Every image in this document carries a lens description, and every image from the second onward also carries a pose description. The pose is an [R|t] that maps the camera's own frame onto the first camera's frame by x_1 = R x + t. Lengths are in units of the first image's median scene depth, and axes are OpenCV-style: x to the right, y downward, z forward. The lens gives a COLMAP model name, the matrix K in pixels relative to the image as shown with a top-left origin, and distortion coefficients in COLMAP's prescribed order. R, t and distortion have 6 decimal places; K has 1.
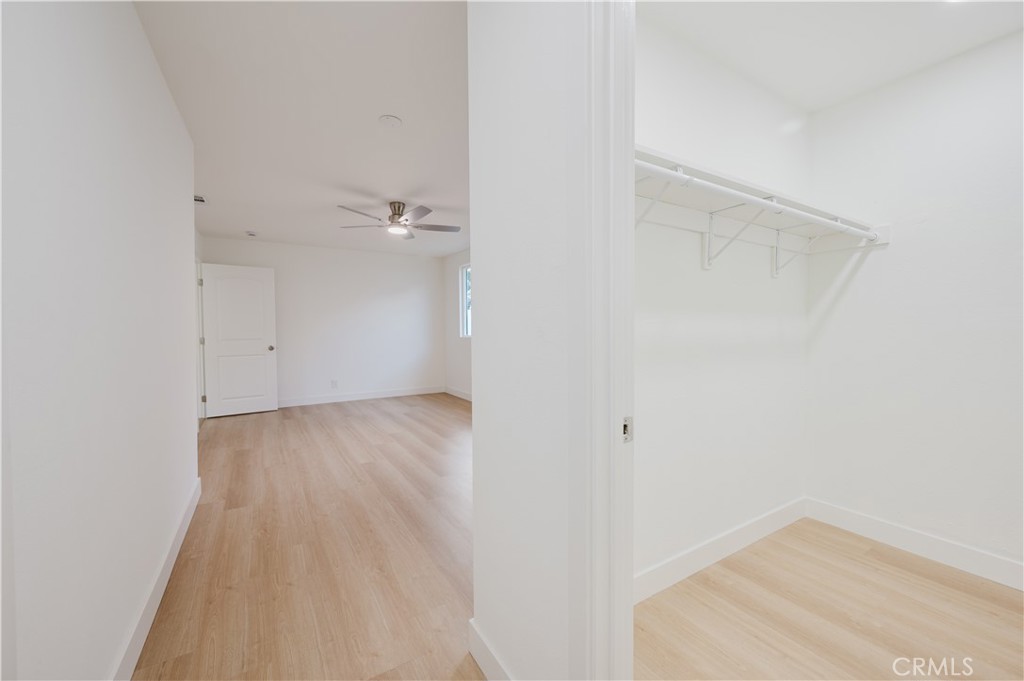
lens RADIAL K [[400.3, 0, 512.3], [0, 400.3, 341.5], [0, 0, 1]] dist [-0.000215, 0.000224]
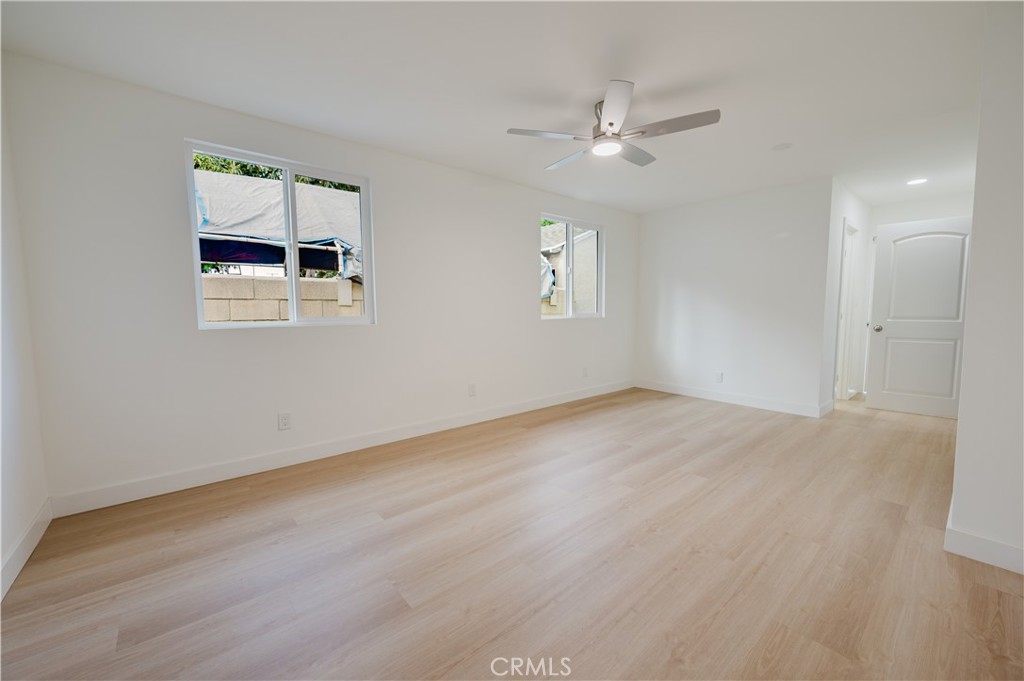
lens RADIAL K [[400.3, 0, 512.3], [0, 400.3, 341.5], [0, 0, 1]] dist [-0.000215, 0.000224]
pose [[-0.144044, -0.078145, 0.986481, -1.353840], [0.032110, 0.995983, 0.083586, -0.051298], [-0.989050, 0.043716, -0.140956, 1.858545]]
